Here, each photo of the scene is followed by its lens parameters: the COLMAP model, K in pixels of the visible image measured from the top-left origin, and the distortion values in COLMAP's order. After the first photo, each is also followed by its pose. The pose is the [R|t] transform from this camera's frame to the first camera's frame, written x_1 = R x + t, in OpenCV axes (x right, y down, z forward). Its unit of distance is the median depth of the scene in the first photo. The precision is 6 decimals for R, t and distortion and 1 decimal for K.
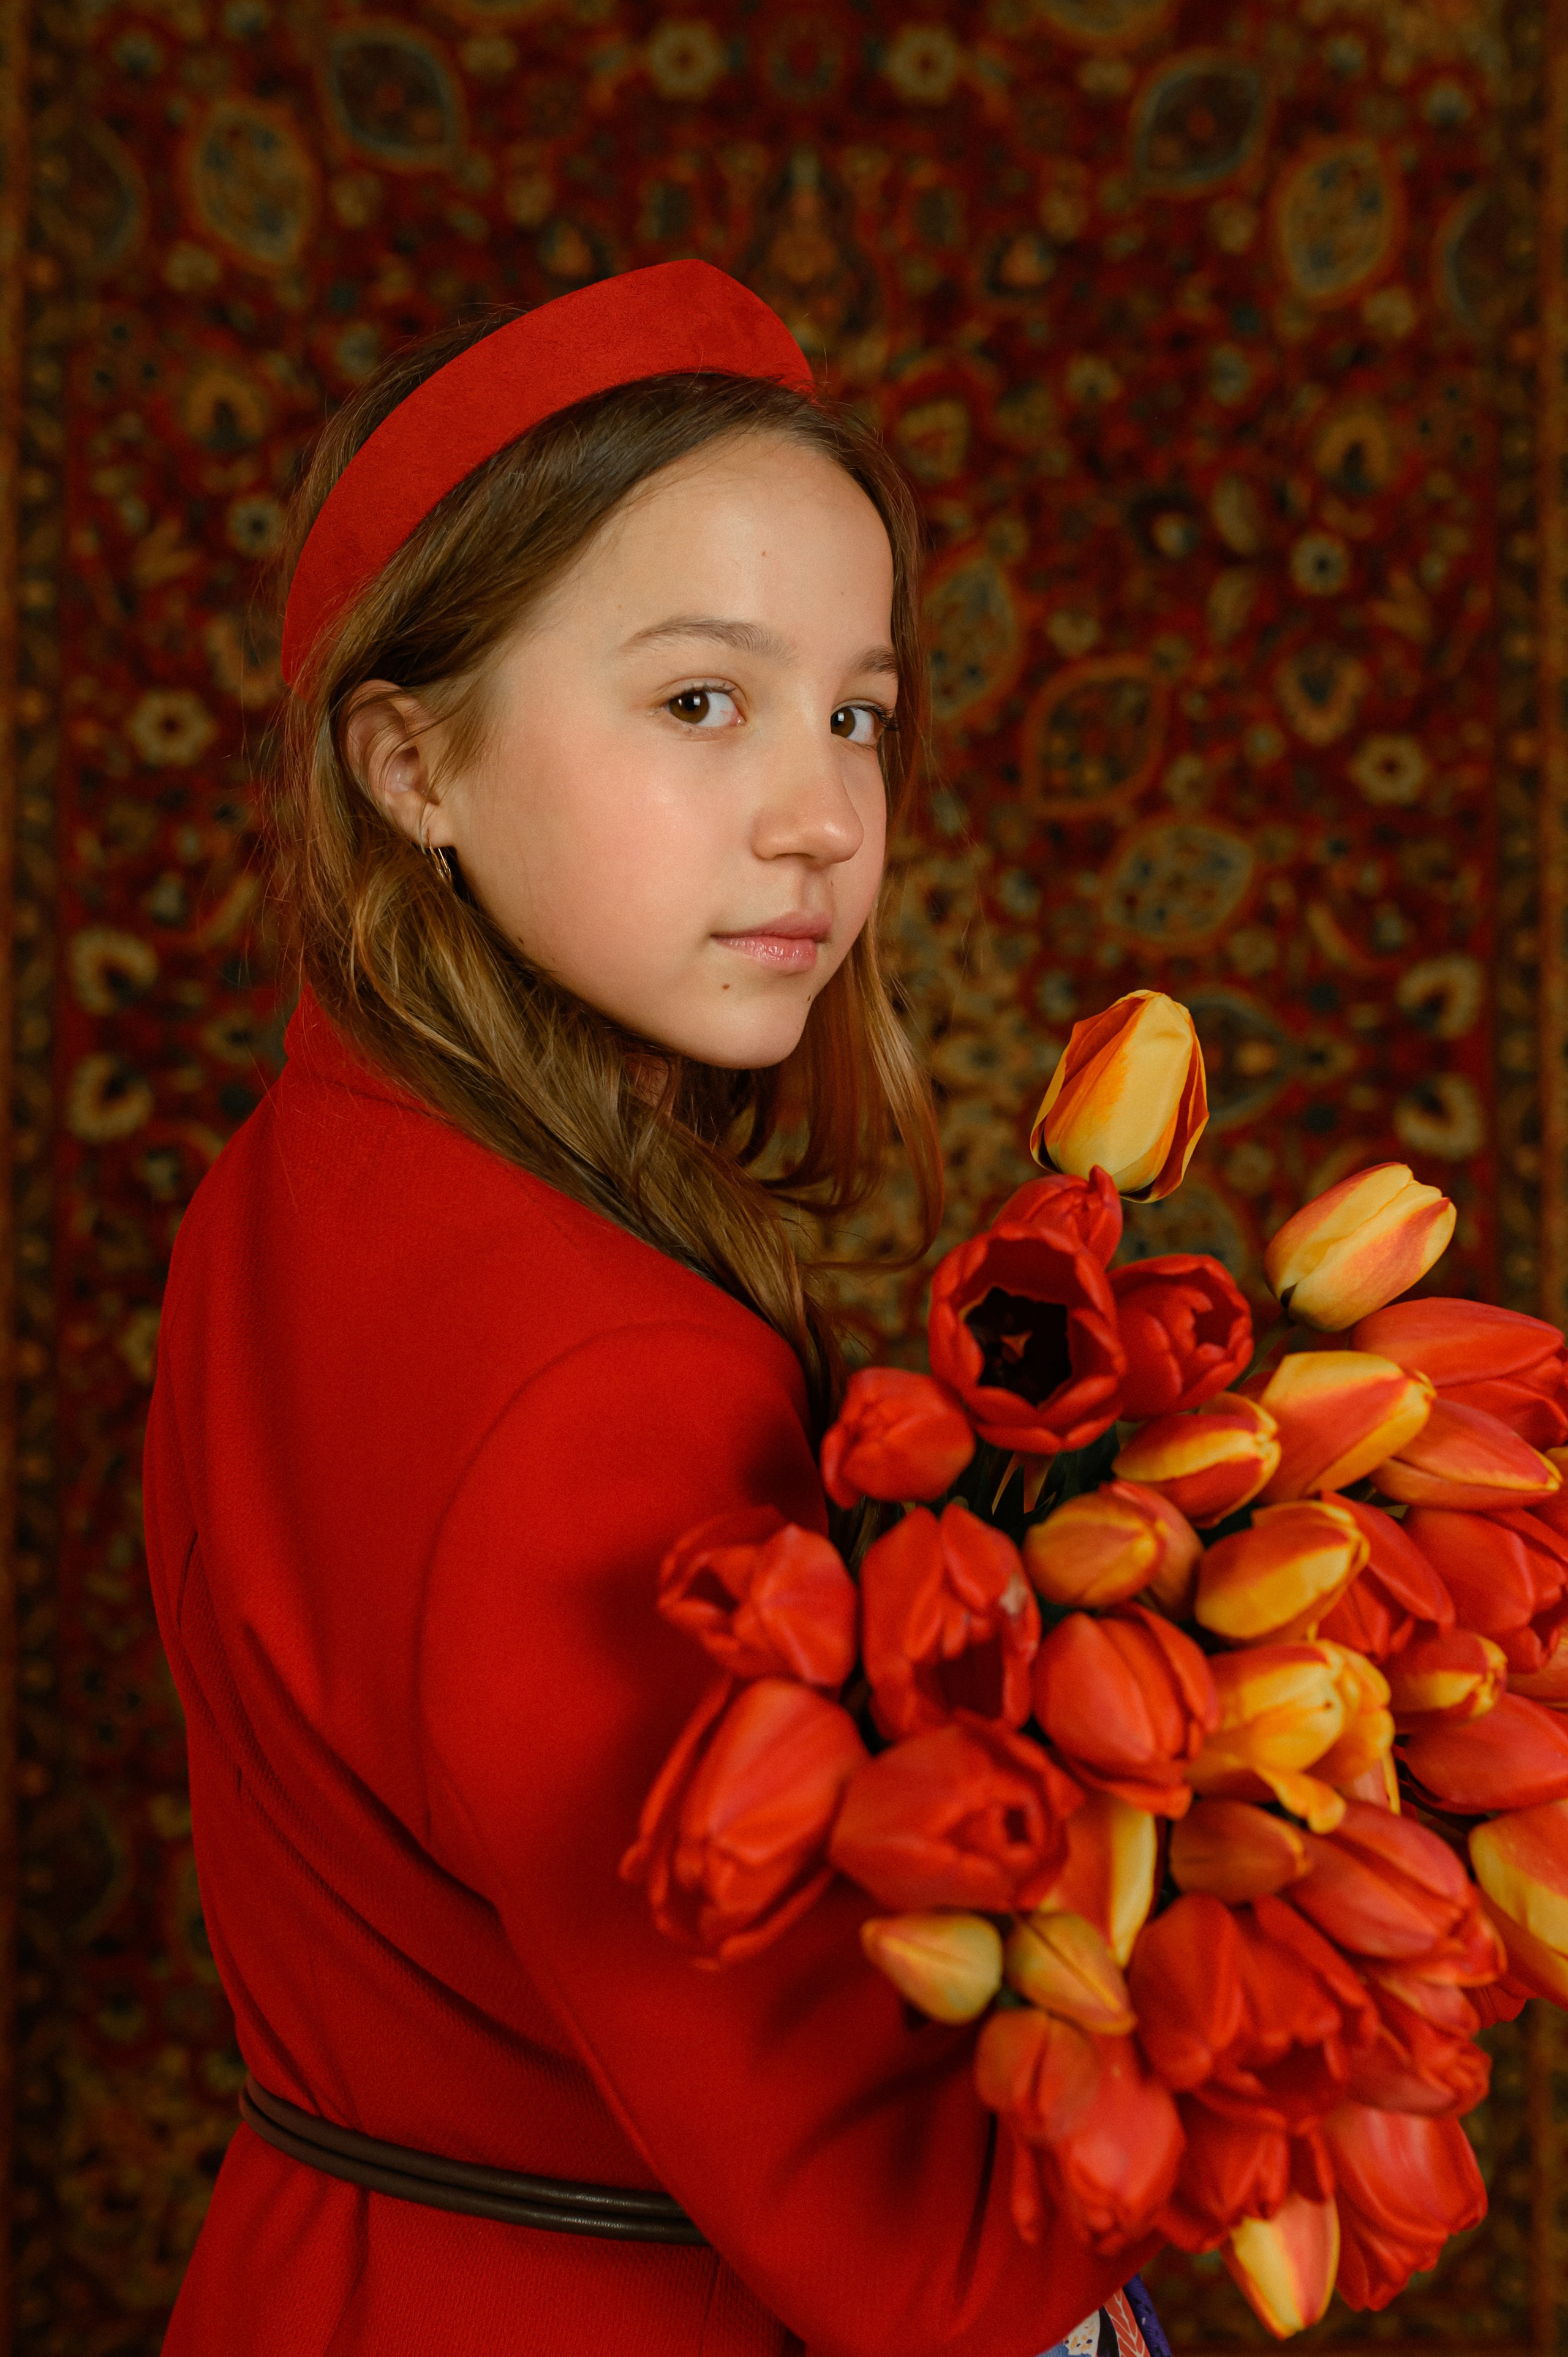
lens RADIAL K [[2707.7, 0, 869.6], [0, 2707.7, 1233.9], [0, 0, 1]] dist [-0.028799, 0.000000]
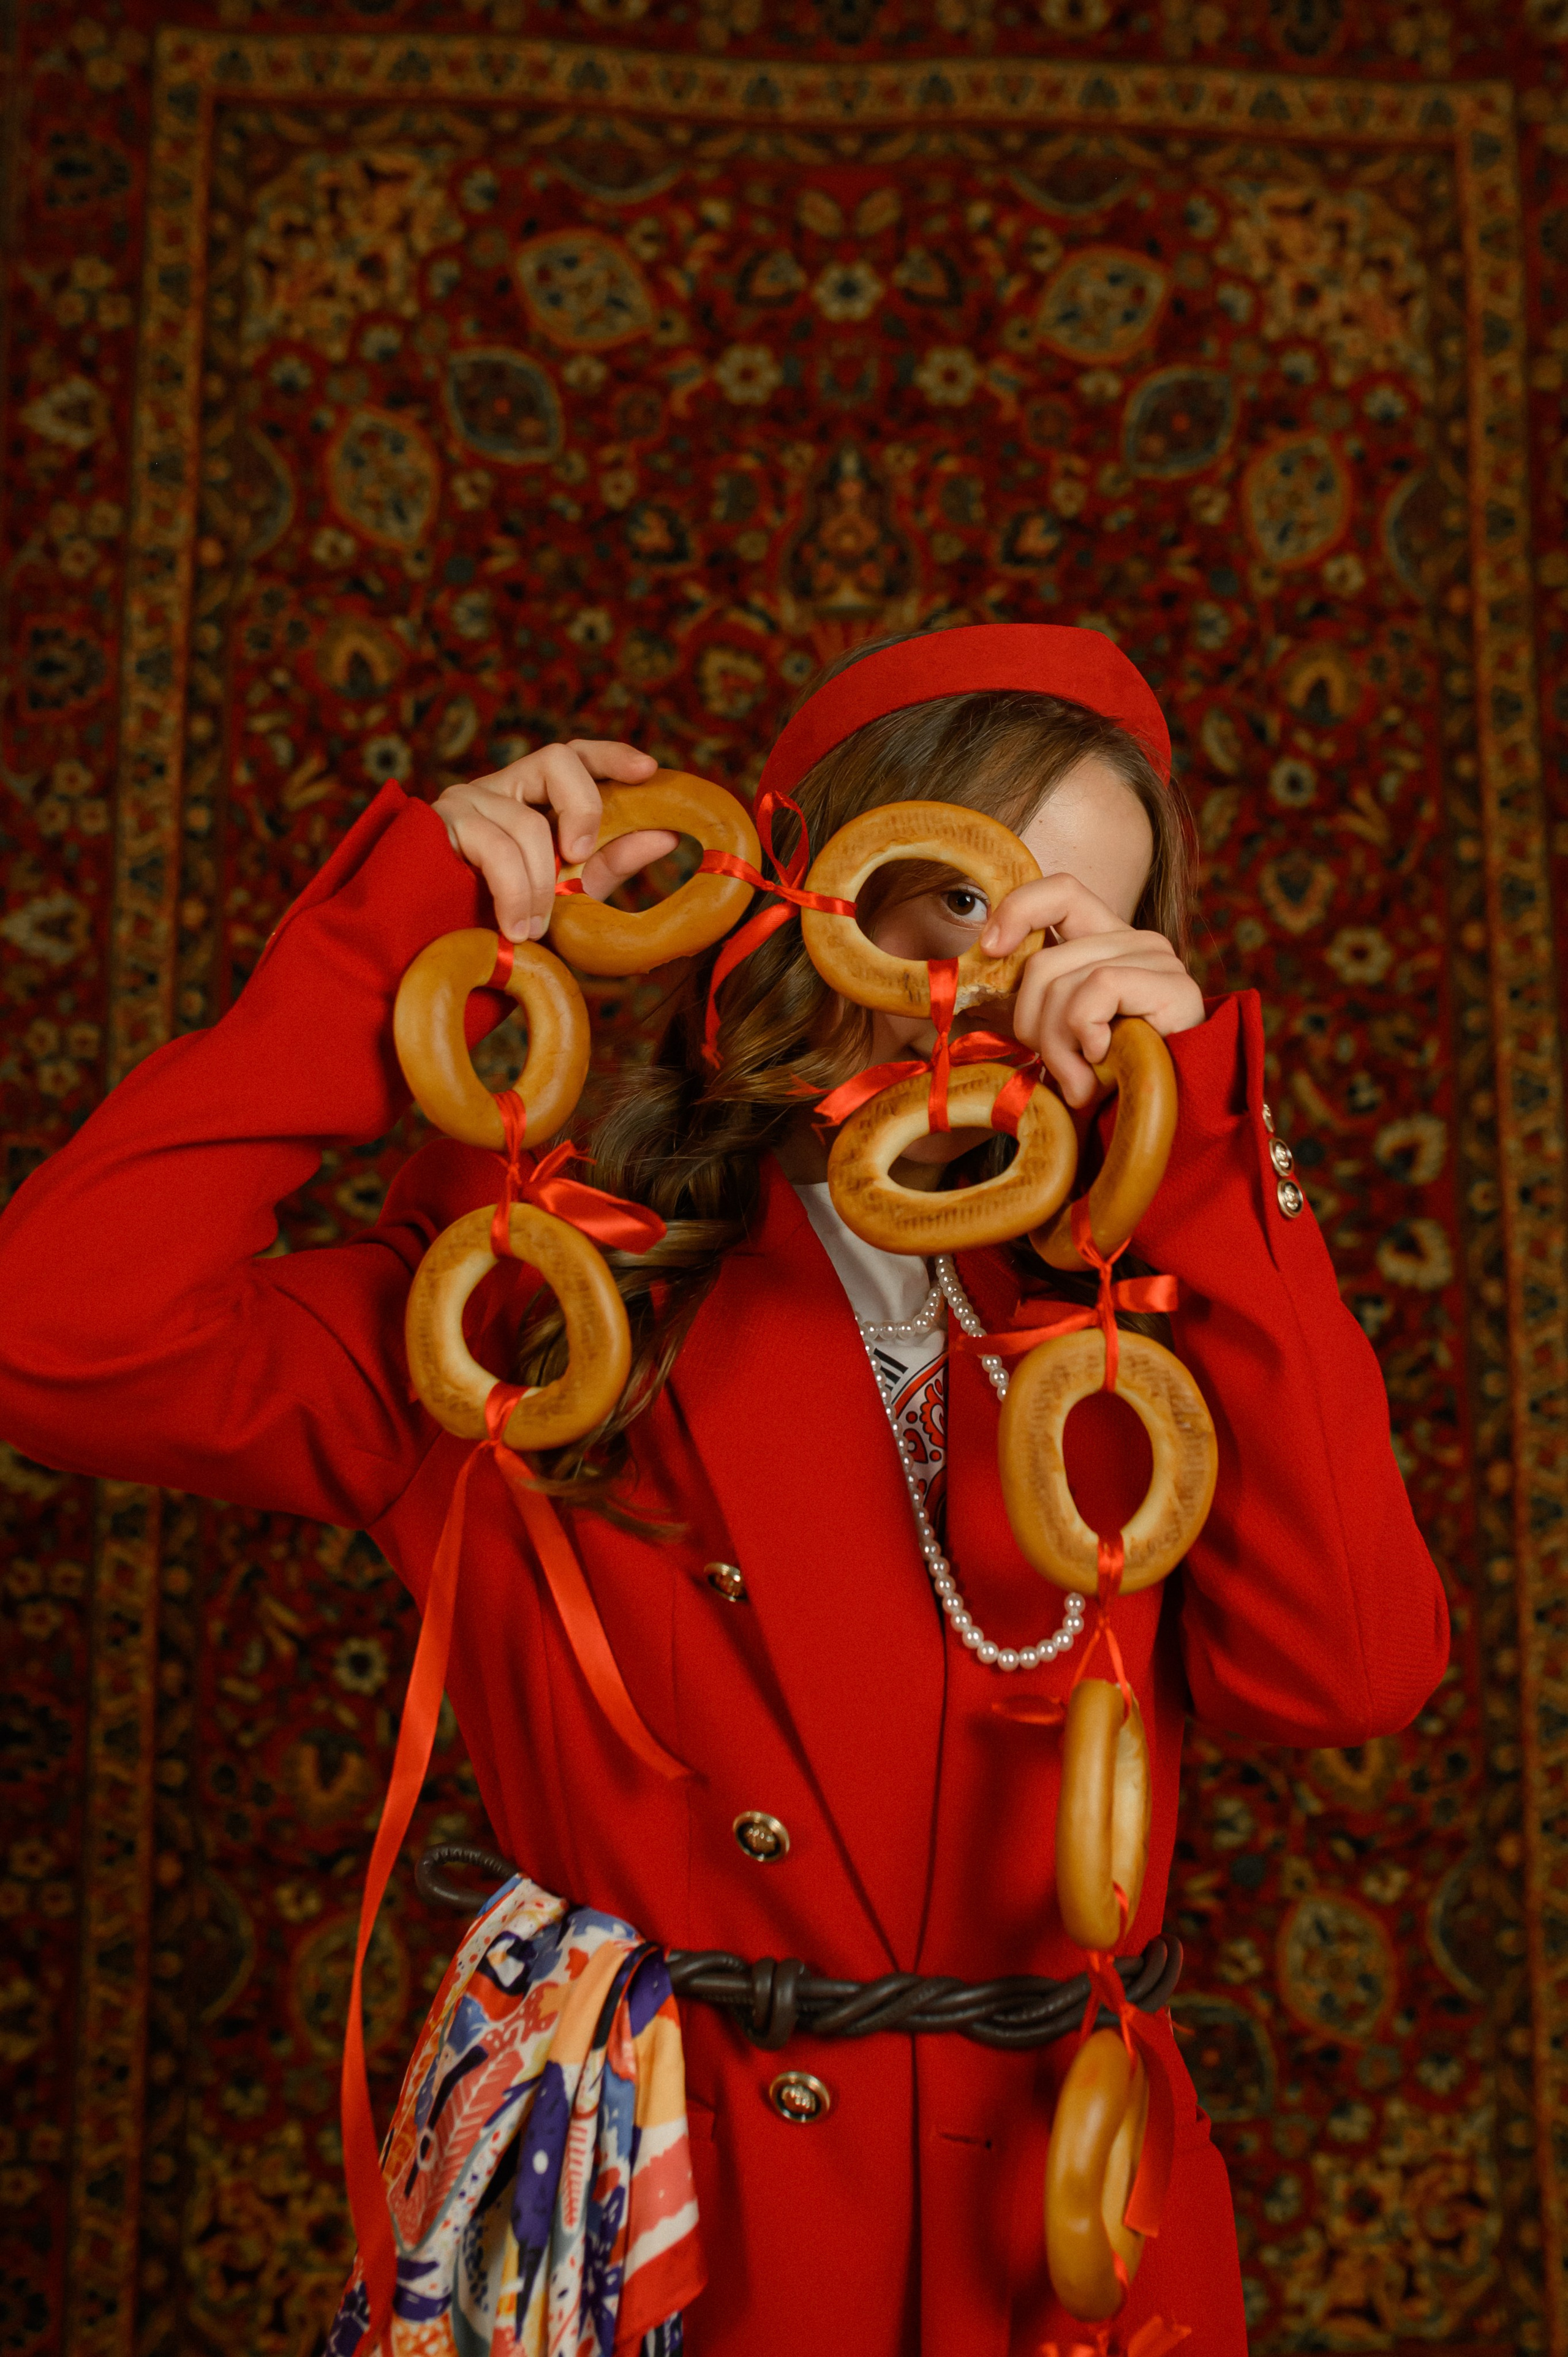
lens RADIAL K [[2707.7, 0, 877.4], [0, 2707.7, 1029.4], [0, 0, 1]] dist [-0.028799, 0.000000]
pose [[0.999790, -0.011302, 0.017117, -0.034933], [0.013729, 0.988728, -0.149092, 0.030394], [-0.015239, 0.149295, 0.988675, -0.141939]]
